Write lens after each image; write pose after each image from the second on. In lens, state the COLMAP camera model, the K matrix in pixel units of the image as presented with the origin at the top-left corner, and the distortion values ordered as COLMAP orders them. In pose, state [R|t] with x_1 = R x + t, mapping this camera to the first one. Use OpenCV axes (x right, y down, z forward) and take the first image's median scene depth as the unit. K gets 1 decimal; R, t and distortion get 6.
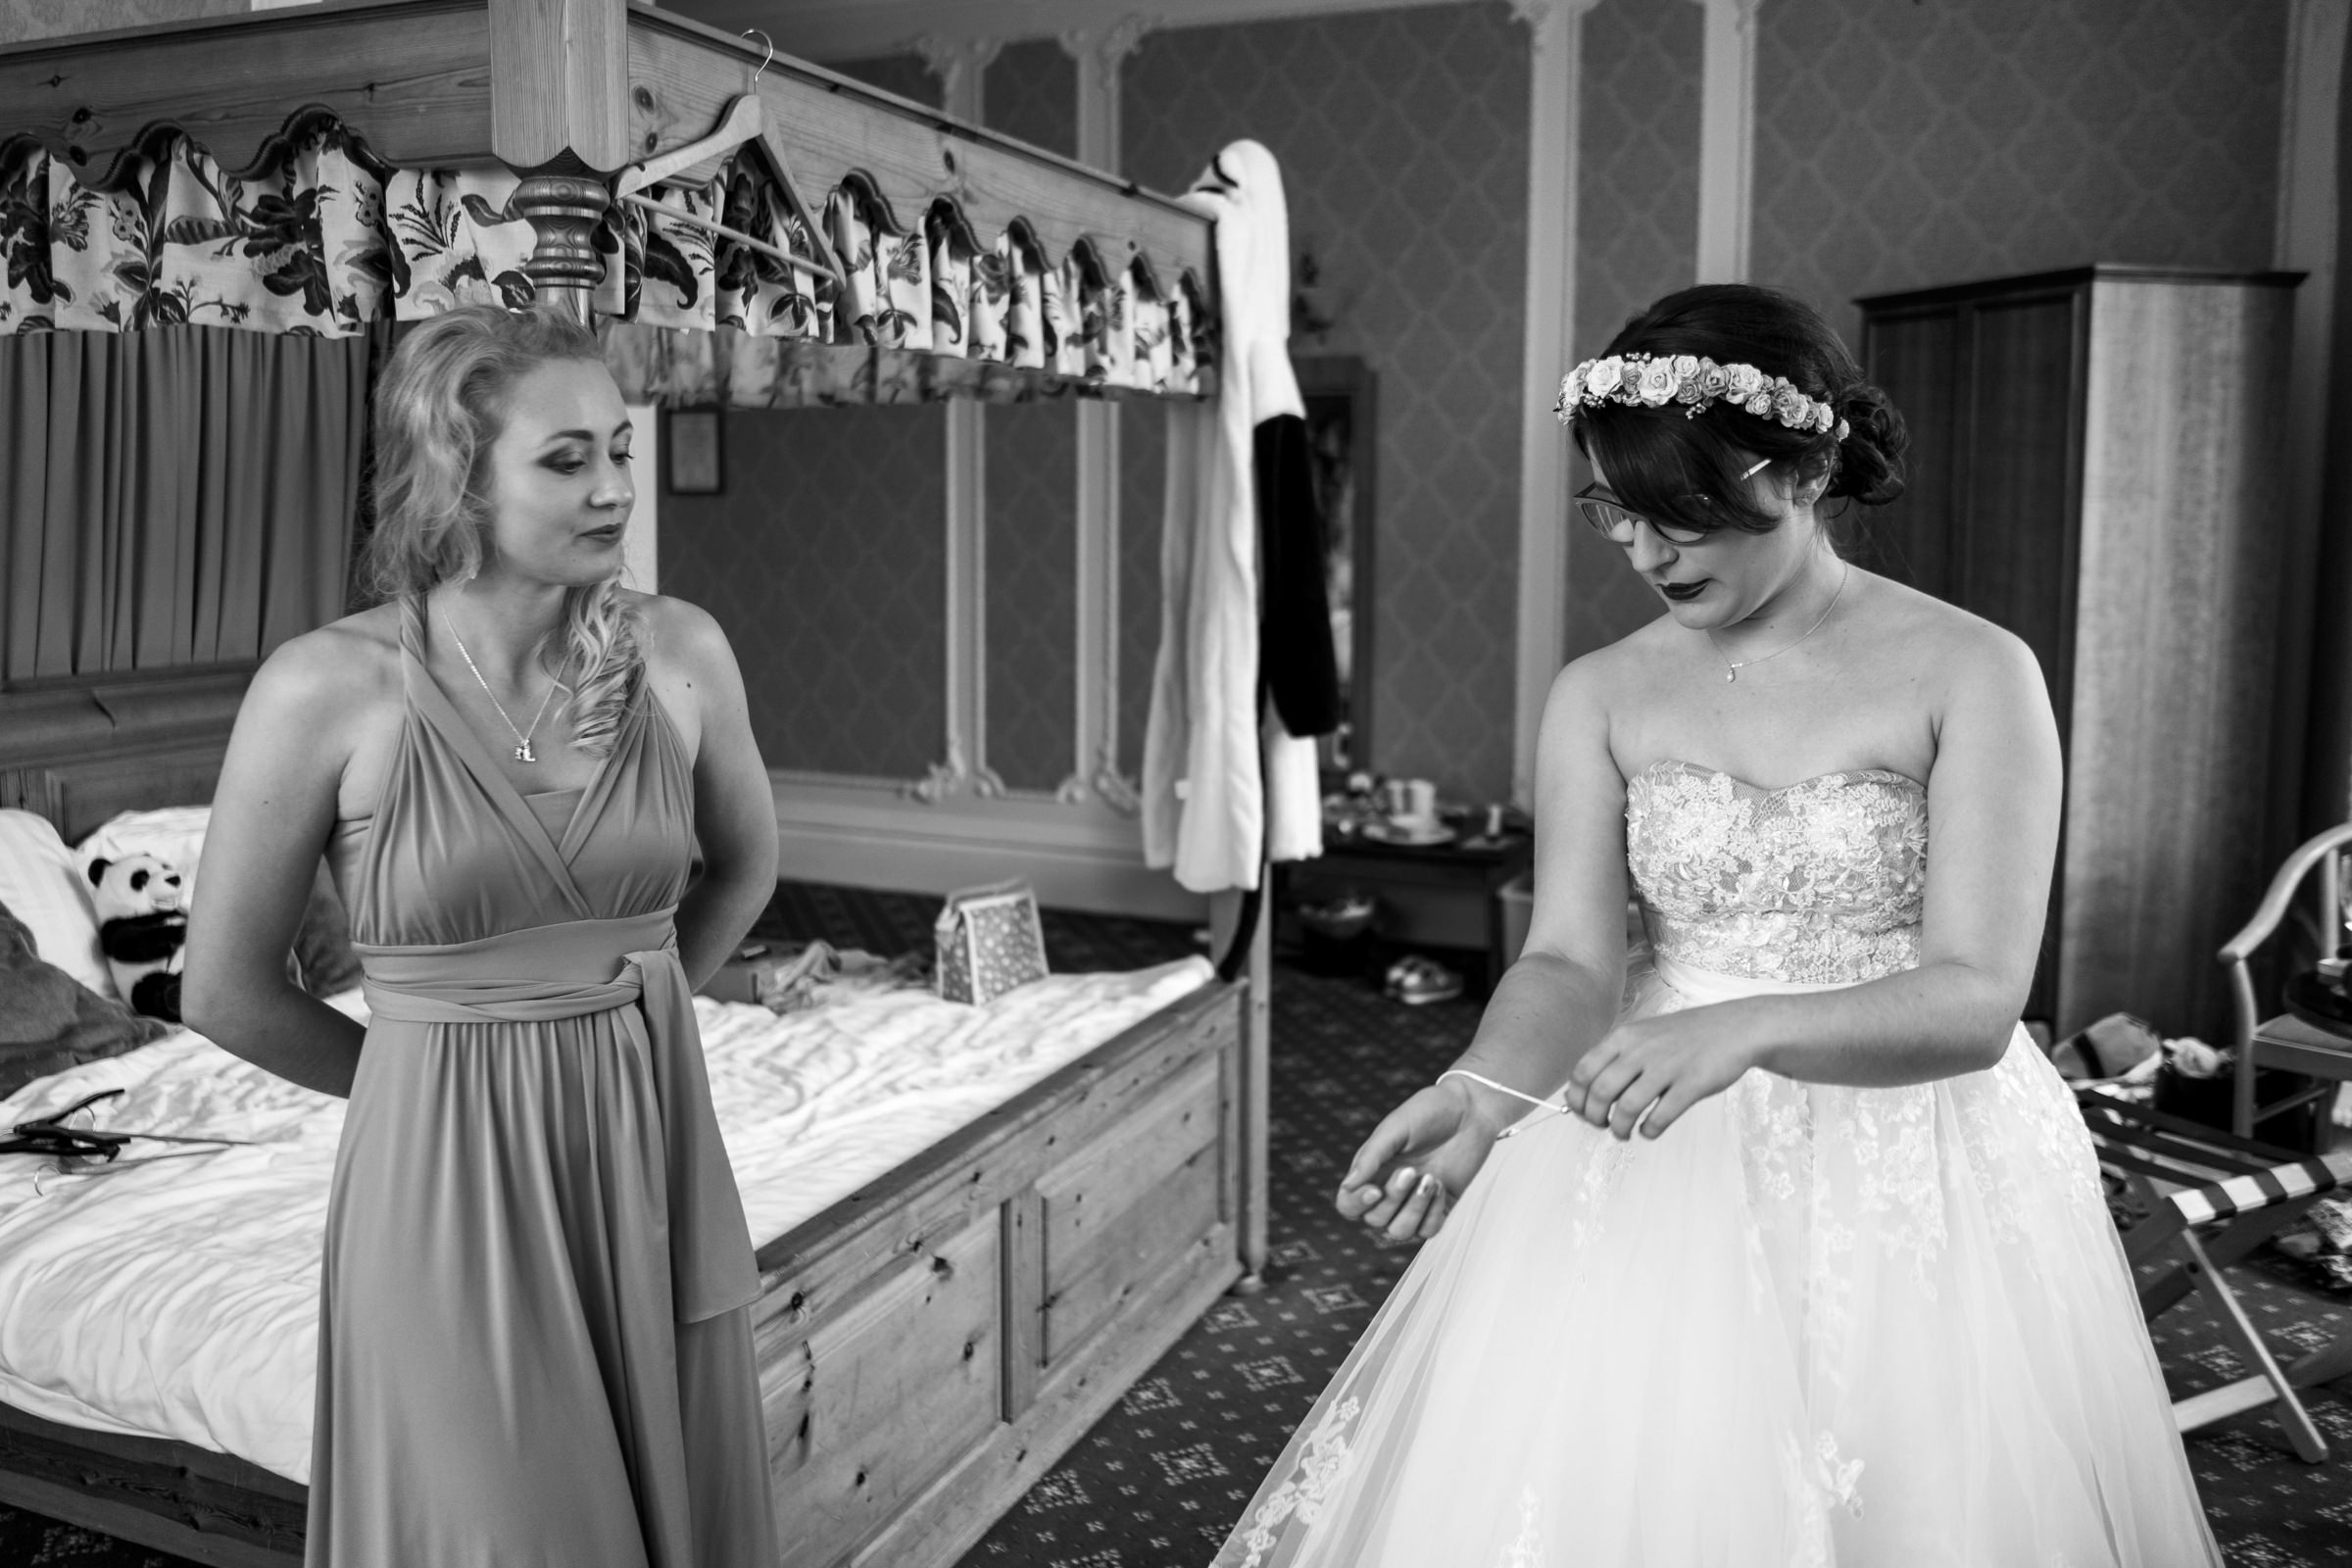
lens RADIAL K [[1993.4, 0, 1173.8], [0, 1993.4, 699.1], [0, 0, 1]] dist [-0.026410, 0.016920]
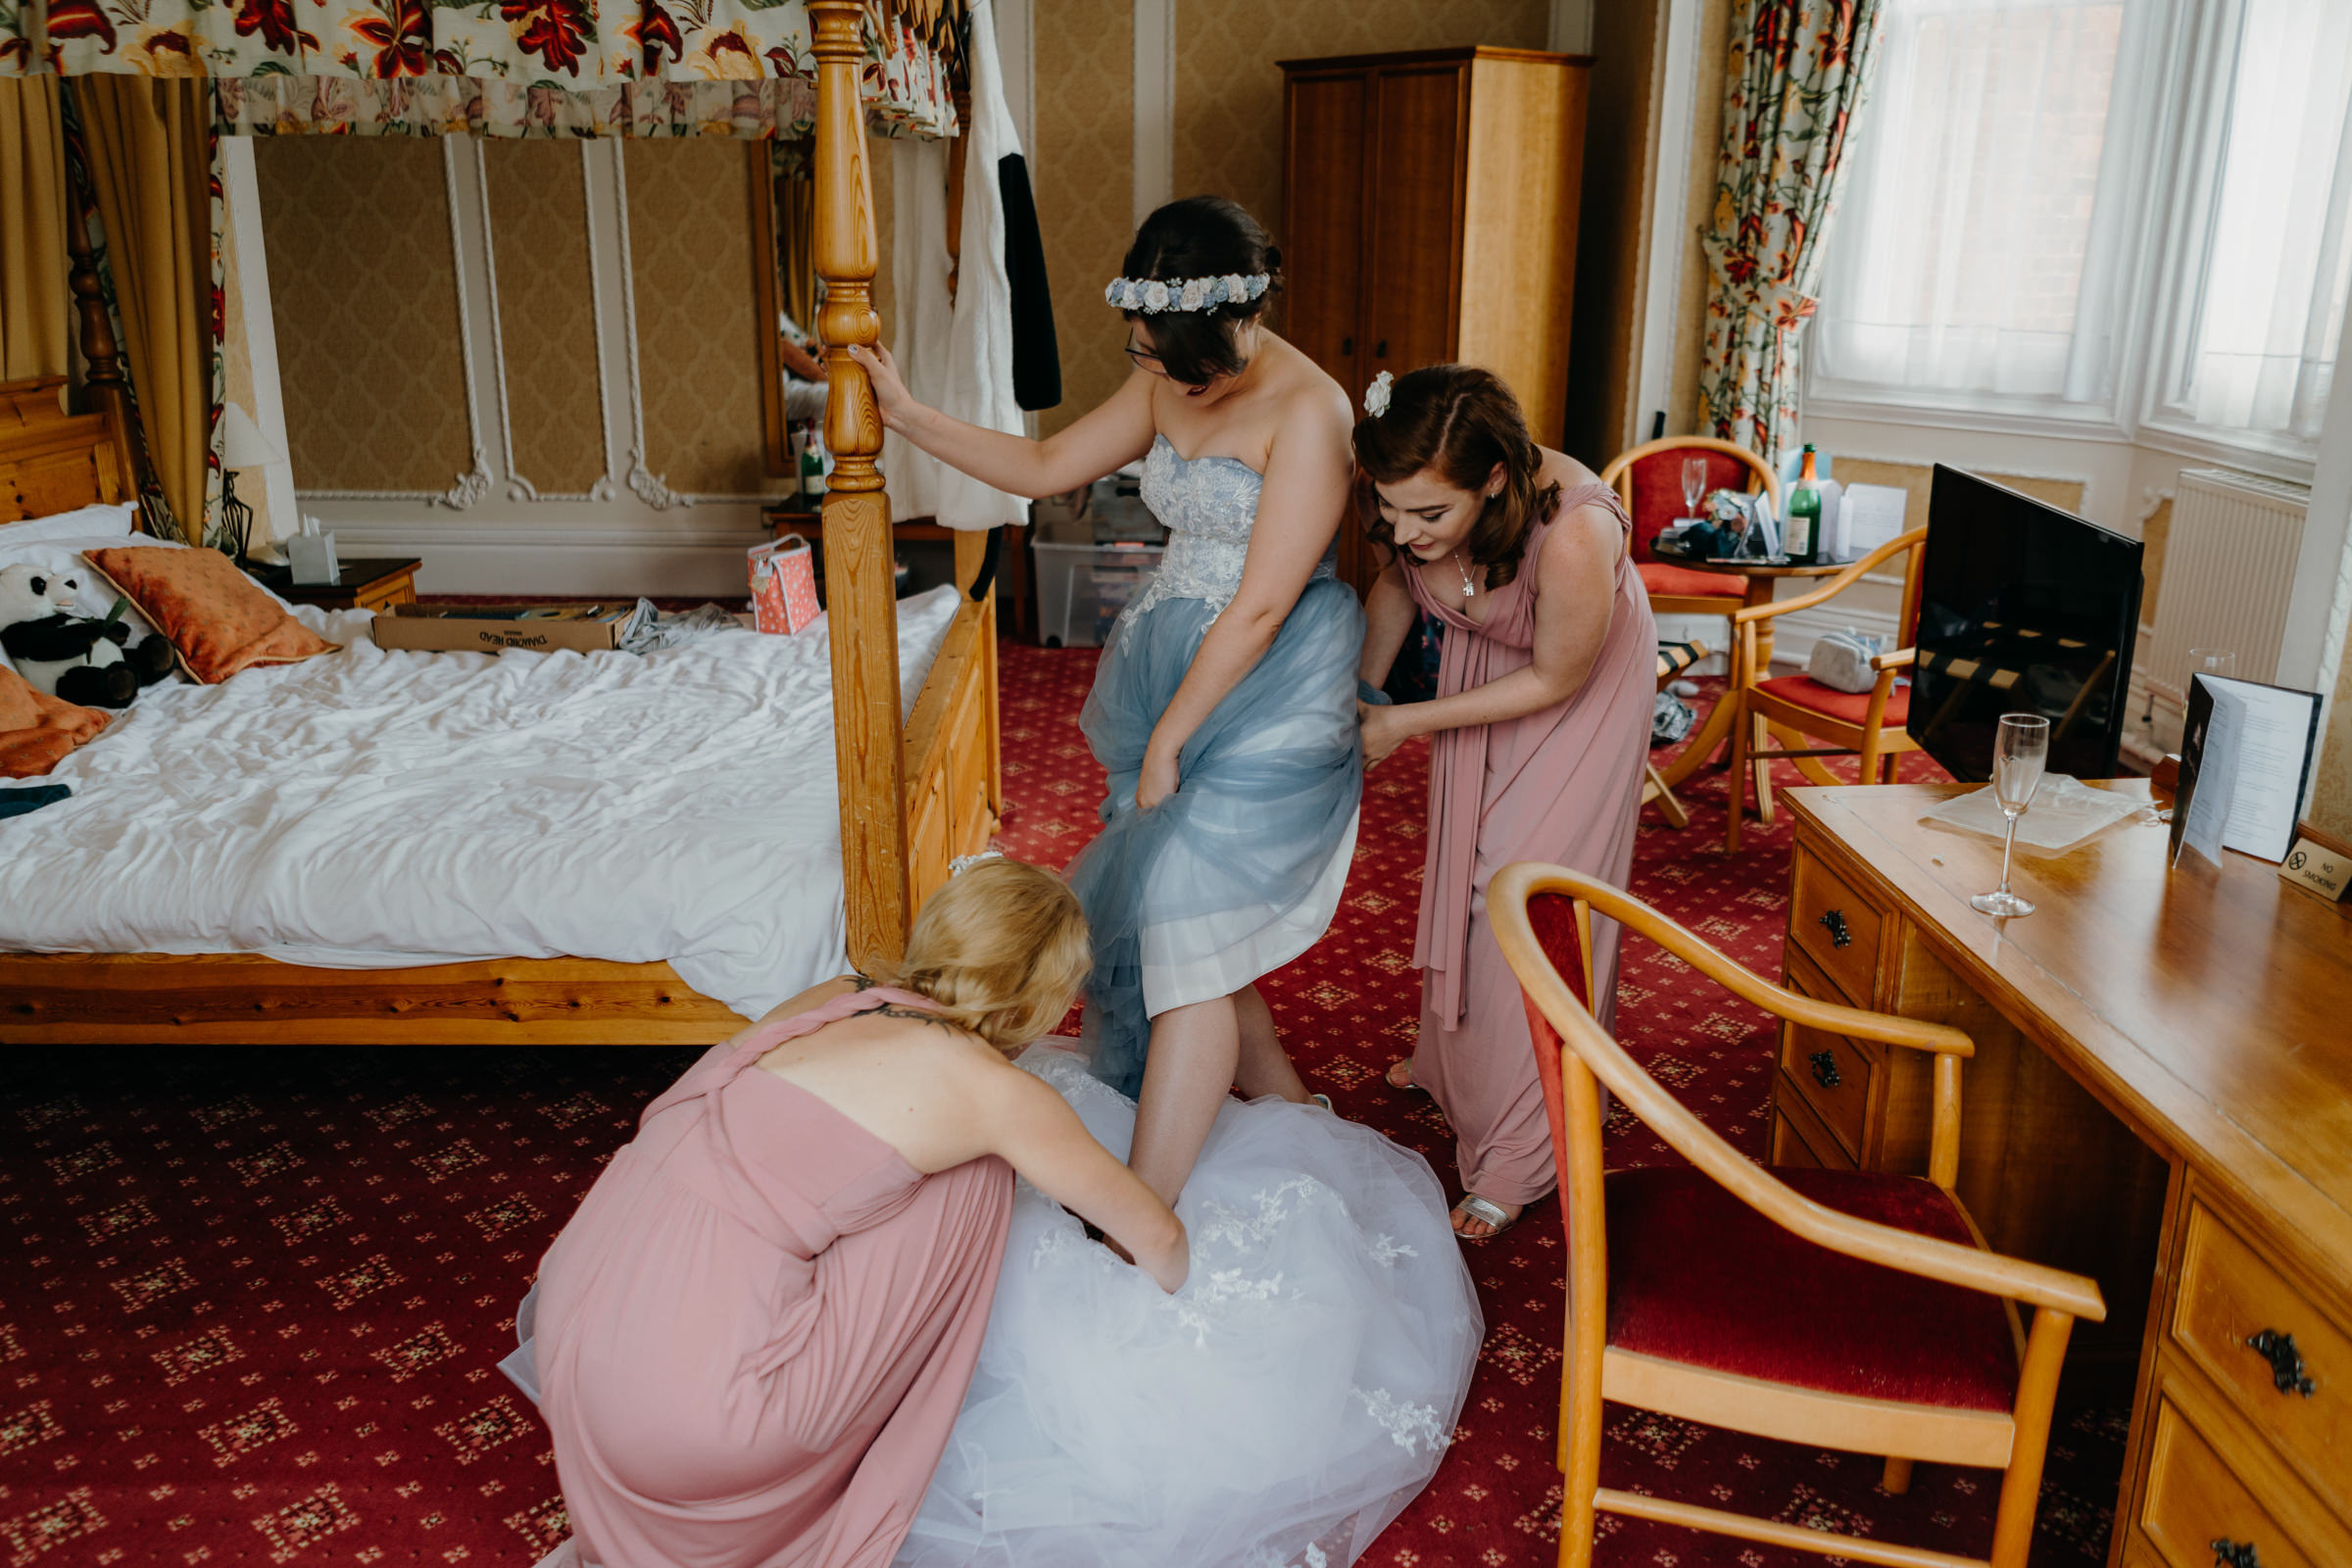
lens RADIAL K [[1832.7, 0, 1176.0], [0, 1832.7, 784.0], [0, 0, 1]] dist [-0.021764, 0.005625]
pose [[0.911499, -0.118463, 0.393874, -0.346948], [0.038314, 0.977916, 0.205456, 0.015769], [-0.409514, -0.172182, 0.895908, -0.165663]]
